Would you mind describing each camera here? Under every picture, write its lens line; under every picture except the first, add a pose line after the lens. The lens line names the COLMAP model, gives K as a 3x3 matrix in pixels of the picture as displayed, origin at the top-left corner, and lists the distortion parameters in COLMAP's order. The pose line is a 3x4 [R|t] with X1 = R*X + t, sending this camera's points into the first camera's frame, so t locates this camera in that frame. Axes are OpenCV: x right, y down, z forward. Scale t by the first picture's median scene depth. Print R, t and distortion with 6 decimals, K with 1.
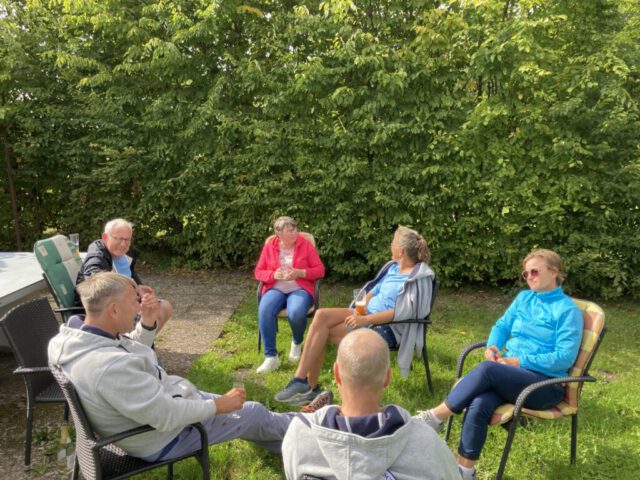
lens RADIAL K [[525.1, 0, 318.0], [0, 525.1, 240.0], [0, 0, 1]] dist [0.017362, -0.009686]
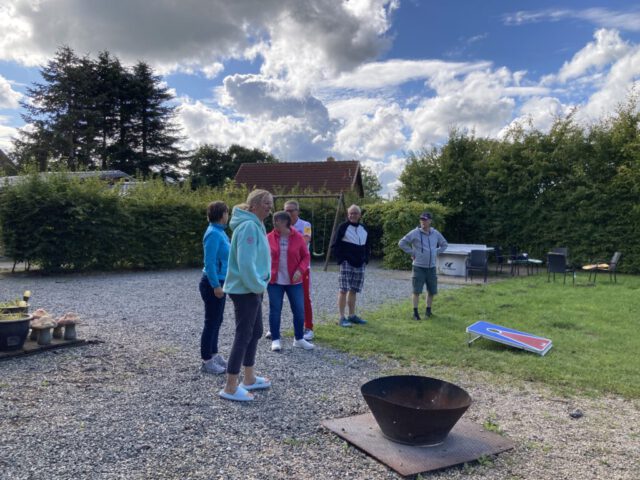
lens RADIAL K [[525.1, 0, 318.6], [0, 525.1, 239.7], [0, 0, 1]] dist [0.017362, -0.009686]
pose [[0.846163, 0.029755, -0.532093, 0.322715], [-0.121246, 0.983005, -0.137842, 0.462865], [0.518948, 0.181151, 0.835390, -1.966236]]
